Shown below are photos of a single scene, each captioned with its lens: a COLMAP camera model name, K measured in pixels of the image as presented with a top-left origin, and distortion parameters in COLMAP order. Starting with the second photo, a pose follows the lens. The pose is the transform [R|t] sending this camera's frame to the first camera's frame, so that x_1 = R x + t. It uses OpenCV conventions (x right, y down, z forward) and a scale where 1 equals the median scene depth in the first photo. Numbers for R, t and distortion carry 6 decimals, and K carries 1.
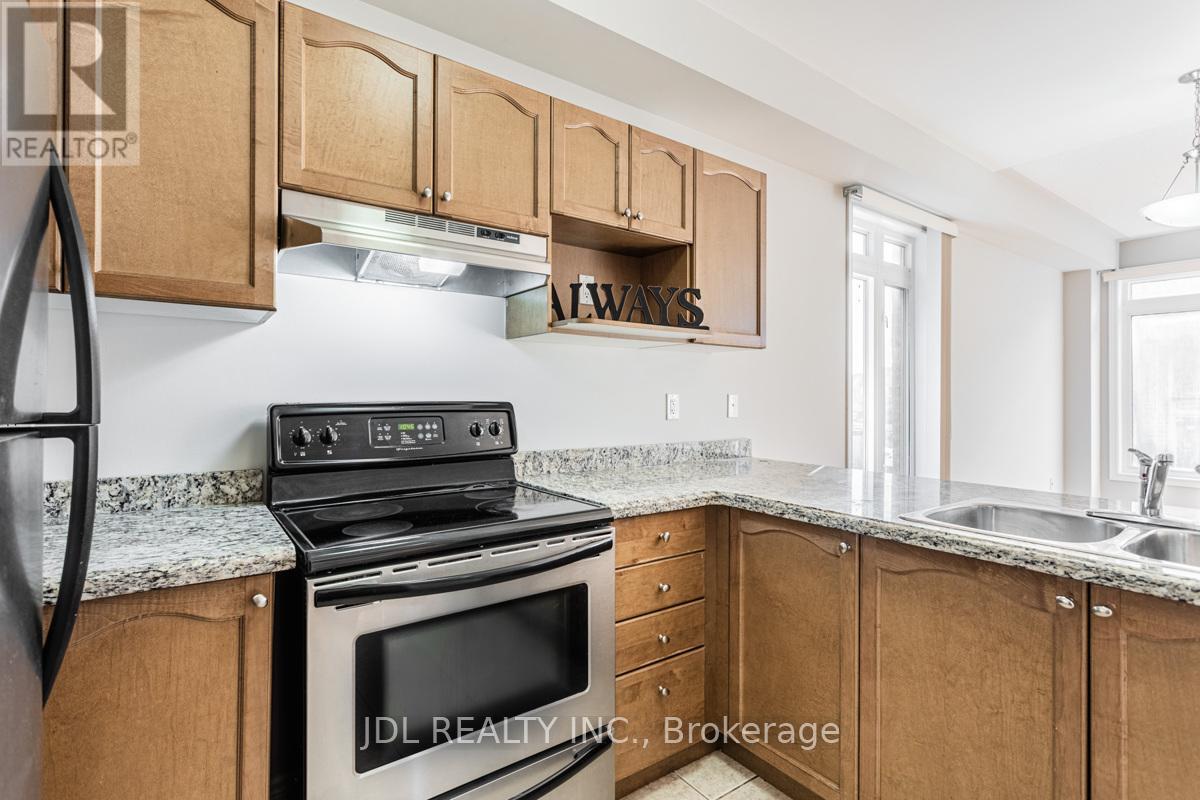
lens RADIAL K [[594.7, 0, 602.9], [0, 594.7, 385.2], [0, 0, 1]] dist [0.001435, -0.000378]
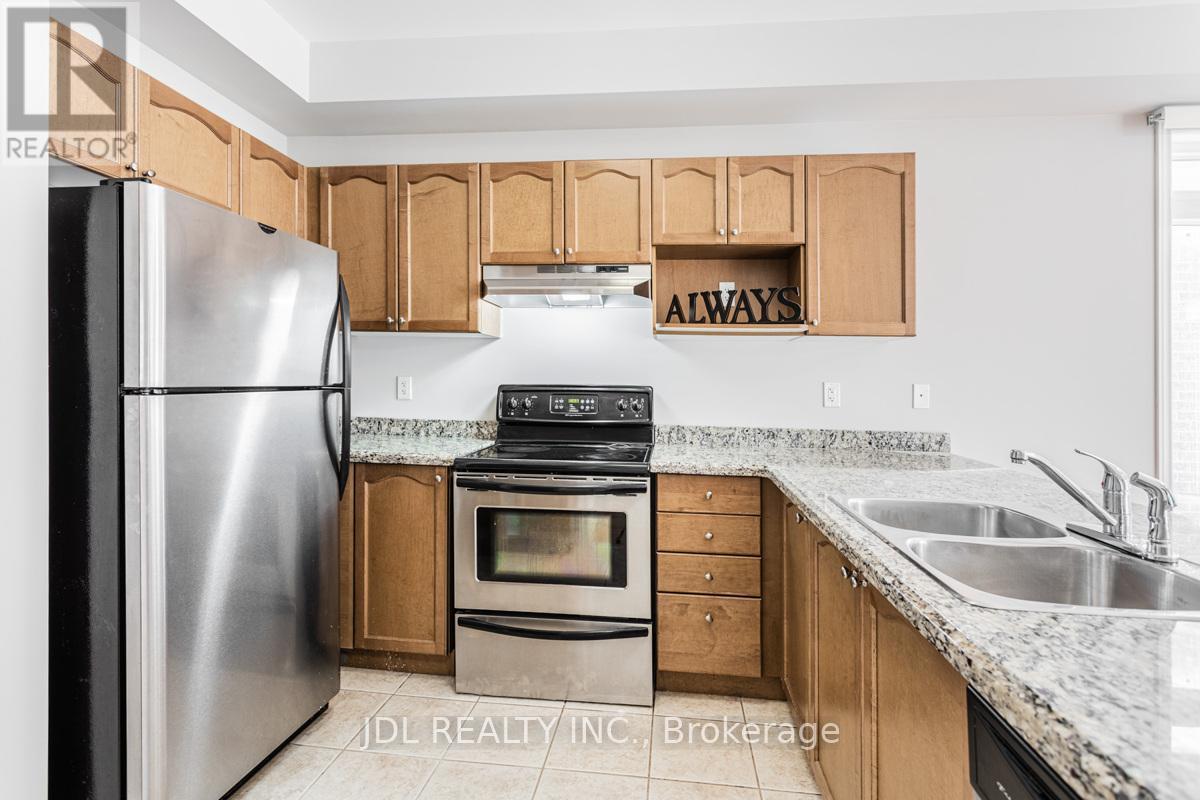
lens RADIAL K [[594.7, 0, 602.9], [0, 594.7, 385.2], [0, 0, 1]] dist [0.001435, -0.000378]
pose [[0.720825, 0.013191, -0.692992, 0.783590], [-0.001936, 0.999853, 0.017018, 0.003311], [0.693114, -0.010925, 0.720745, -0.049544]]
